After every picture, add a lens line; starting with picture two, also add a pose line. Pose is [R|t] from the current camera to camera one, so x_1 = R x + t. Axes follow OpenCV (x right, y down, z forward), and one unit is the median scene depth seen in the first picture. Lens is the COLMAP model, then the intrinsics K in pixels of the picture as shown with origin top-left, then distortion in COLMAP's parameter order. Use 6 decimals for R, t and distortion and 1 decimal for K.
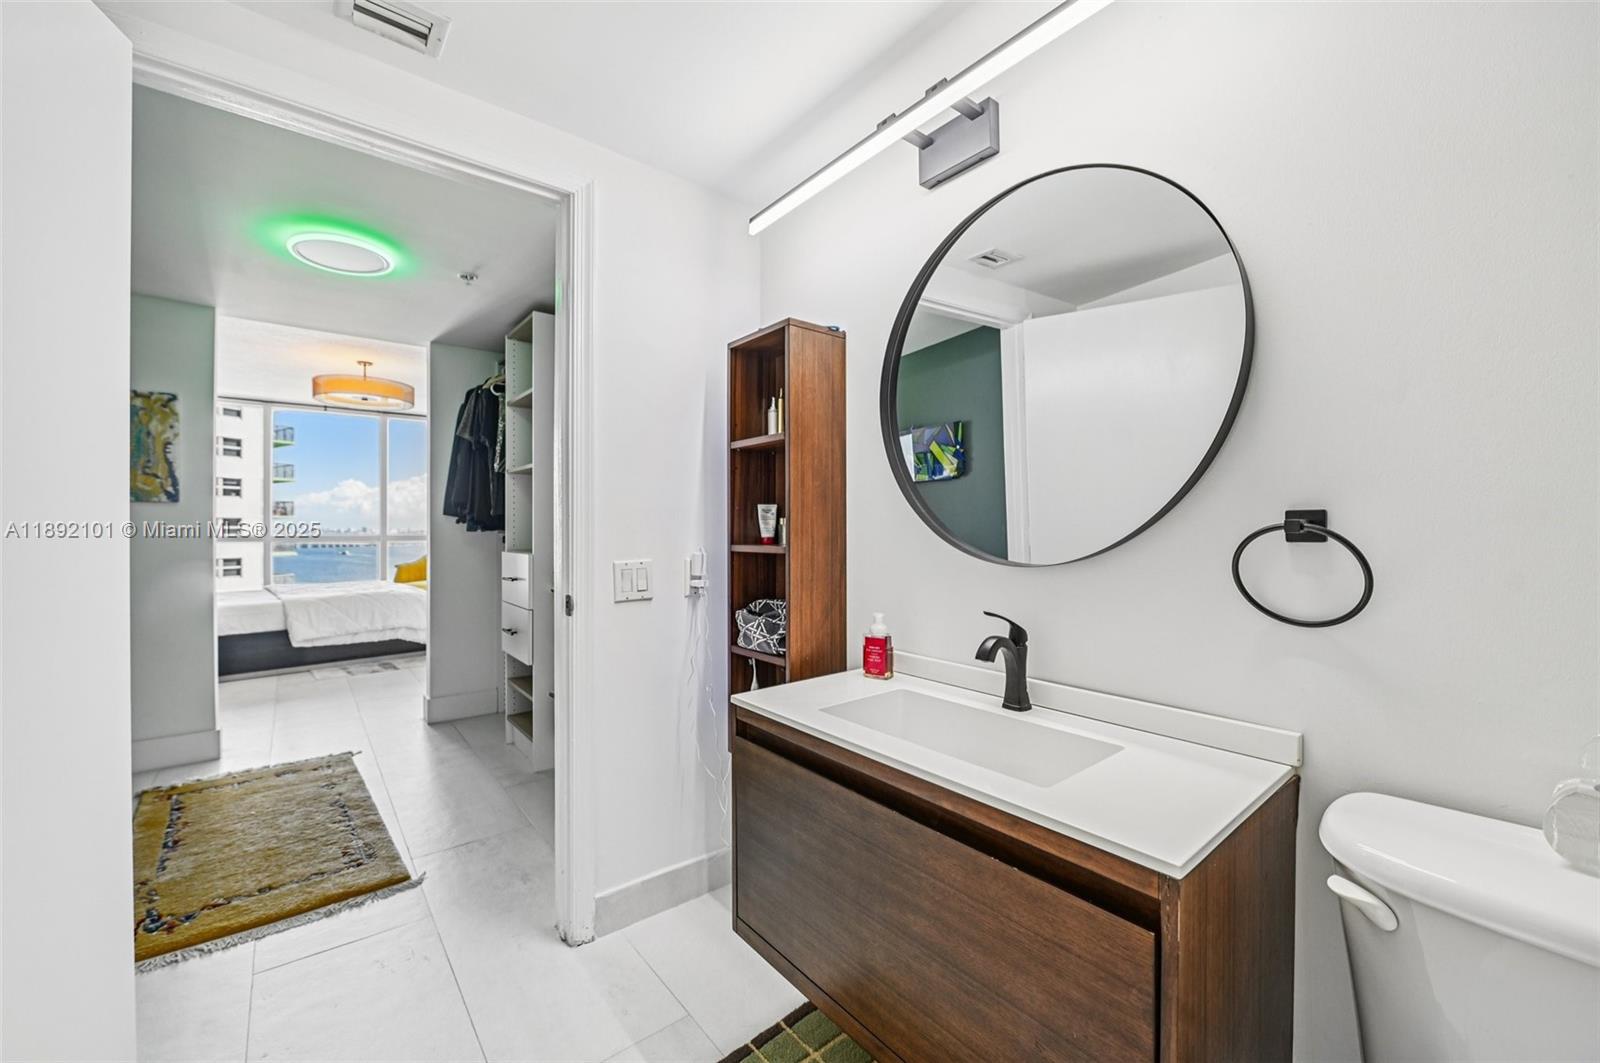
lens RADIAL K [[631.5, 0, 801.4], [0, 631.5, 527.2], [0, 0, 1]] dist [-0.009343, -0.001292]
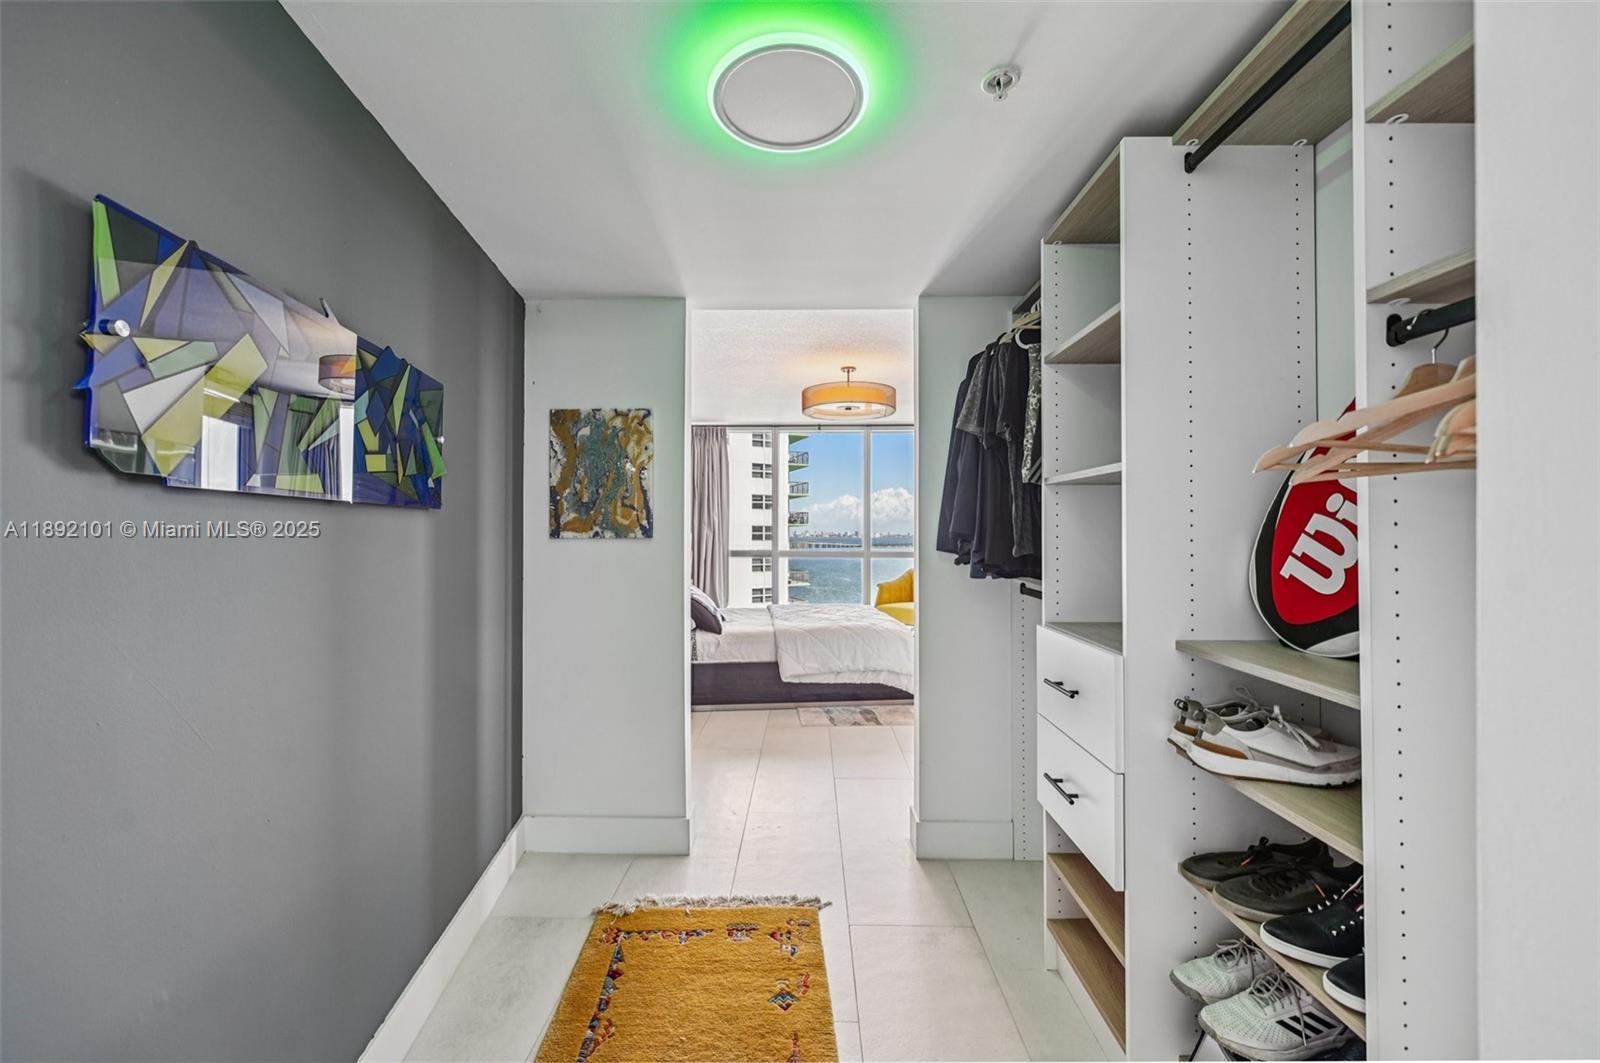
lens RADIAL K [[631.5, 0, 801.4], [0, 631.5, 527.2], [0, 0, 1]] dist [-0.009343, -0.001292]
pose [[0.768114, -0.003819, -0.640302, -0.271031], [-0.000037, 0.999982, -0.006009, -0.043750], [0.640313, 0.004639, 0.768100, 0.425790]]
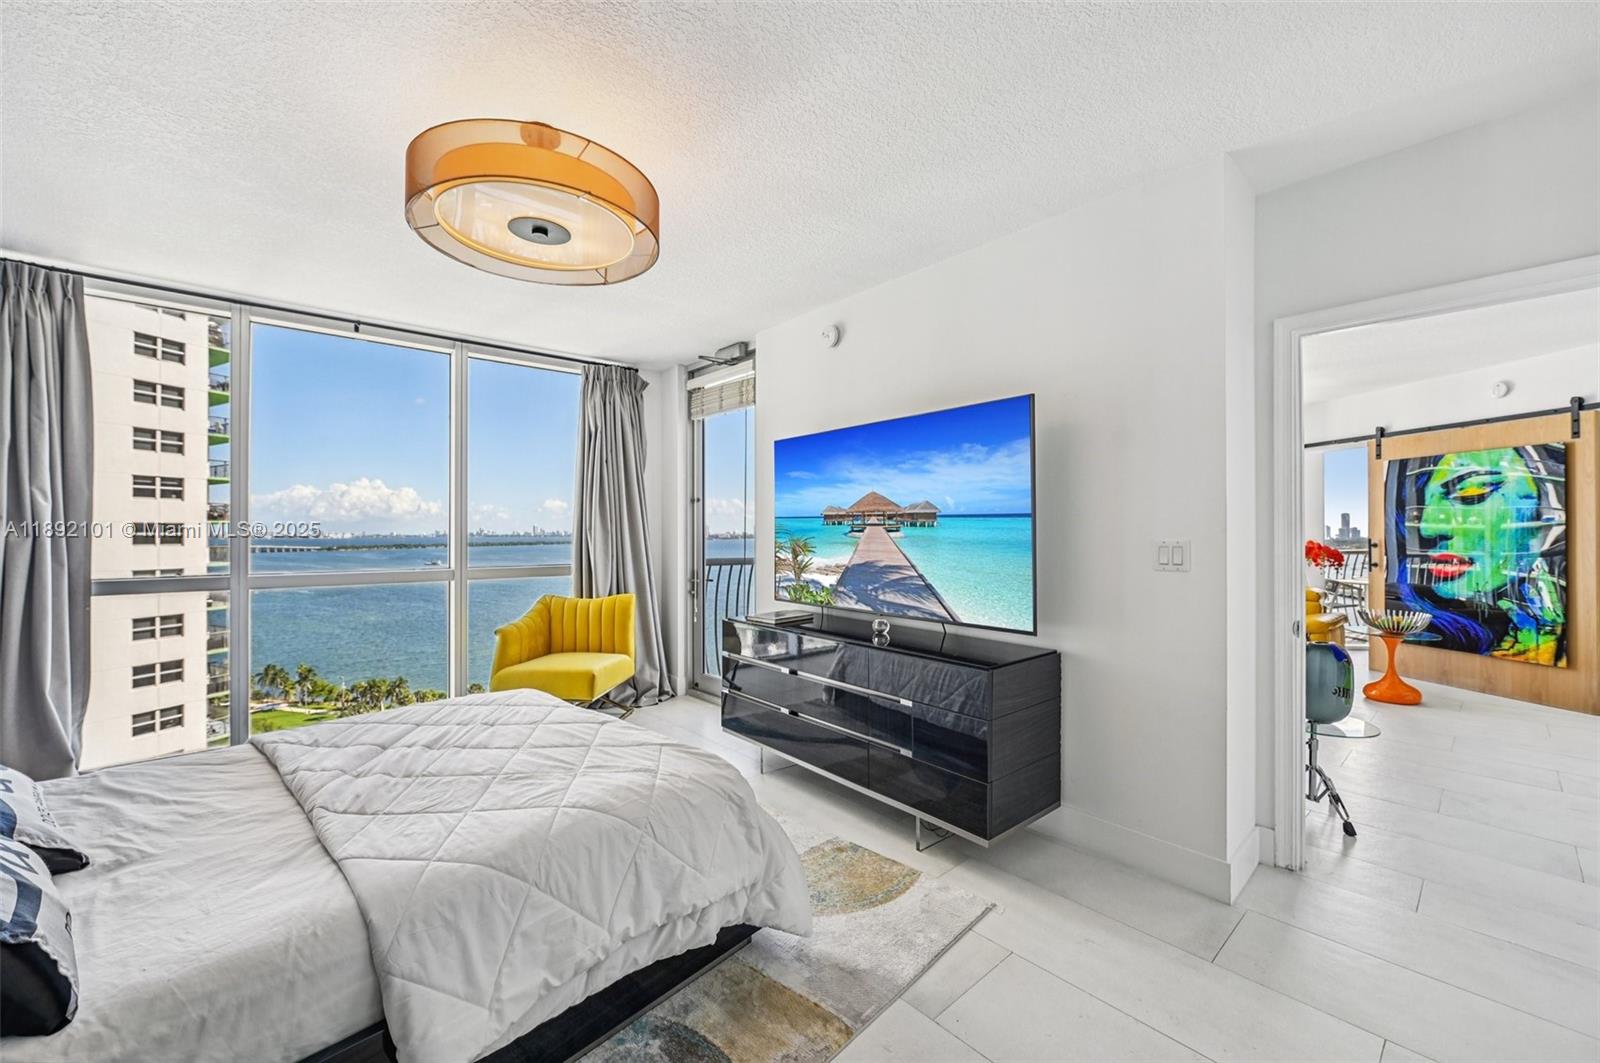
lens RADIAL K [[632.1, 0, 800.5], [0, 632.1, 524.4], [0, 0, 1]] dist [-0.008658, -0.000349]
pose [[0.998828, 0.000200, 0.048399, -0.933693], [0.000250, 0.999957, -0.009278, -0.045682], [-0.048399, 0.009279, 0.998785, 1.041537]]
